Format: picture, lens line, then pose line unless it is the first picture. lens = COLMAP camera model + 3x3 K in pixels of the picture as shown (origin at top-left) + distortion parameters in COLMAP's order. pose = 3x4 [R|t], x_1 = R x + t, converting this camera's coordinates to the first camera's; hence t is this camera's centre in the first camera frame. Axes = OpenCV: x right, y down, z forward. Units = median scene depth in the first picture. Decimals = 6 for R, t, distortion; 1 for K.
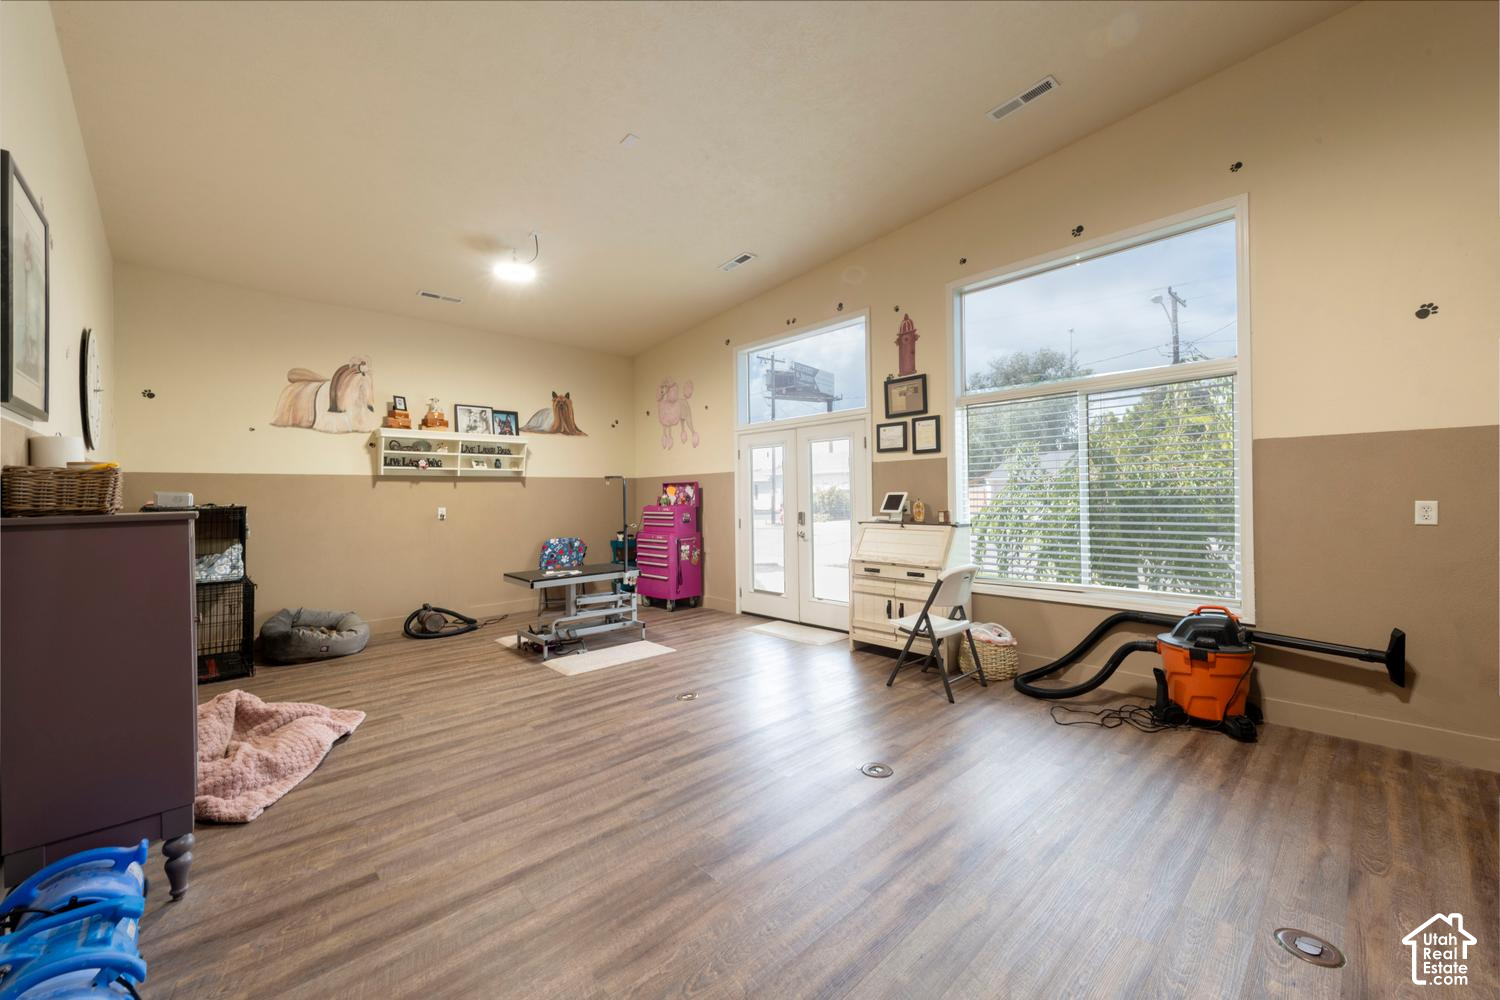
lens RADIAL K [[583.9, 0, 752.5], [0, 583.9, 492.7], [0, 0, 1]] dist [0.013692, -0.004278]
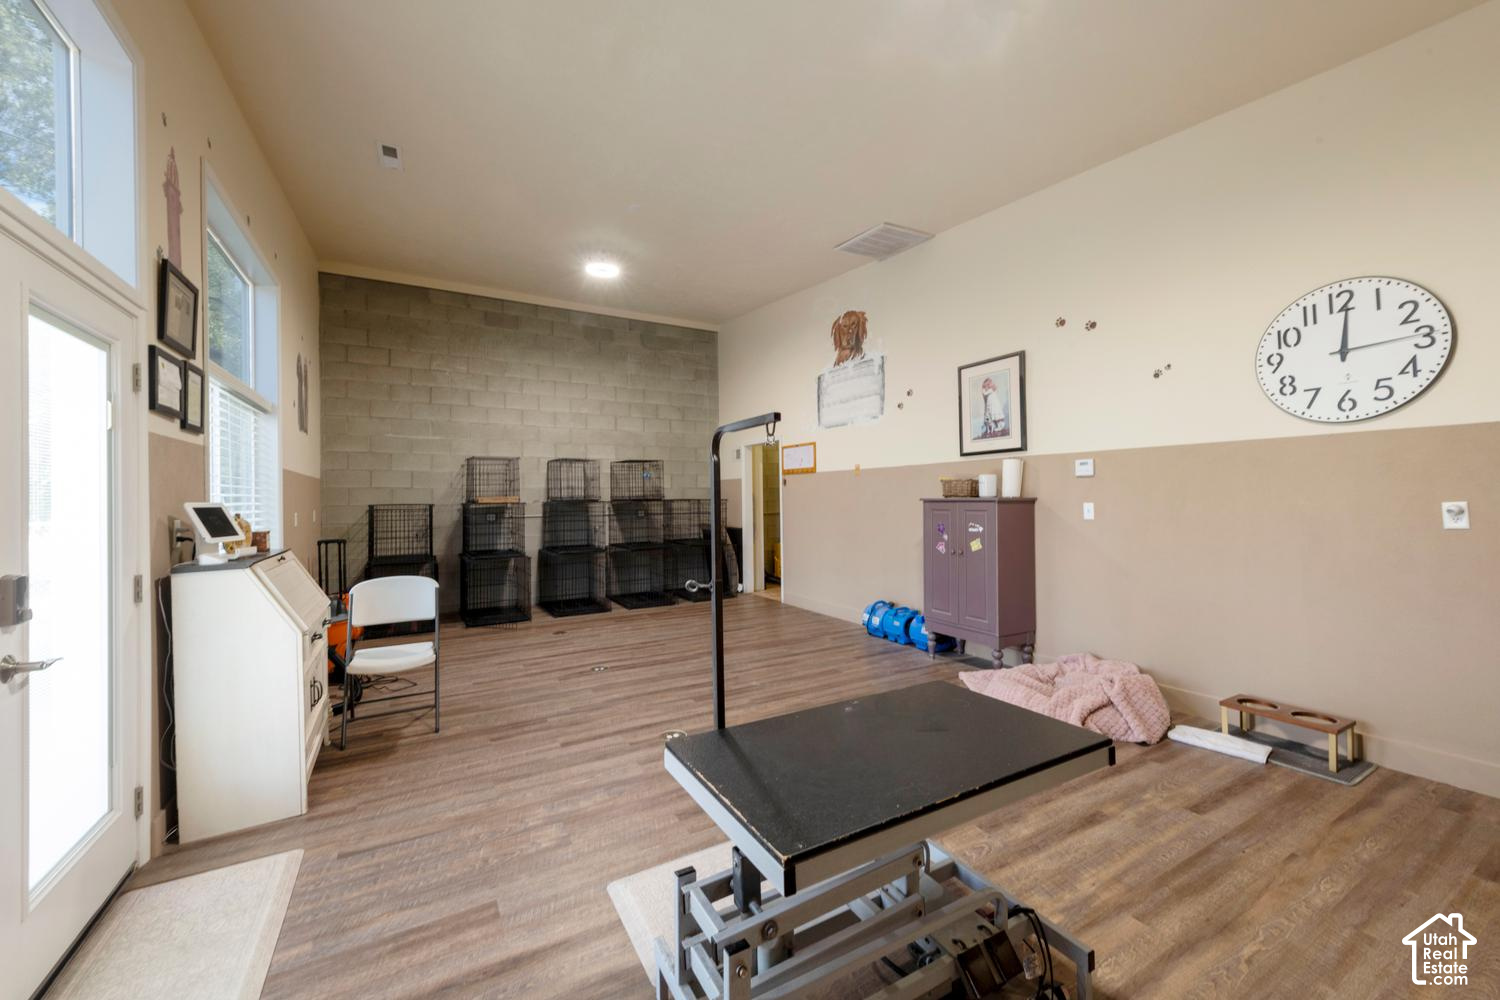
lens RADIAL K [[583.9, 0, 752.5], [0, 583.9, 492.7], [0, 0, 1]] dist [0.013692, -0.004278]
pose [[-0.971732, 0.033290, 0.233728, -0.671603], [0.029810, 0.999386, -0.018406, 0.024965], [-0.234197, -0.010918, -0.972128, 2.791921]]
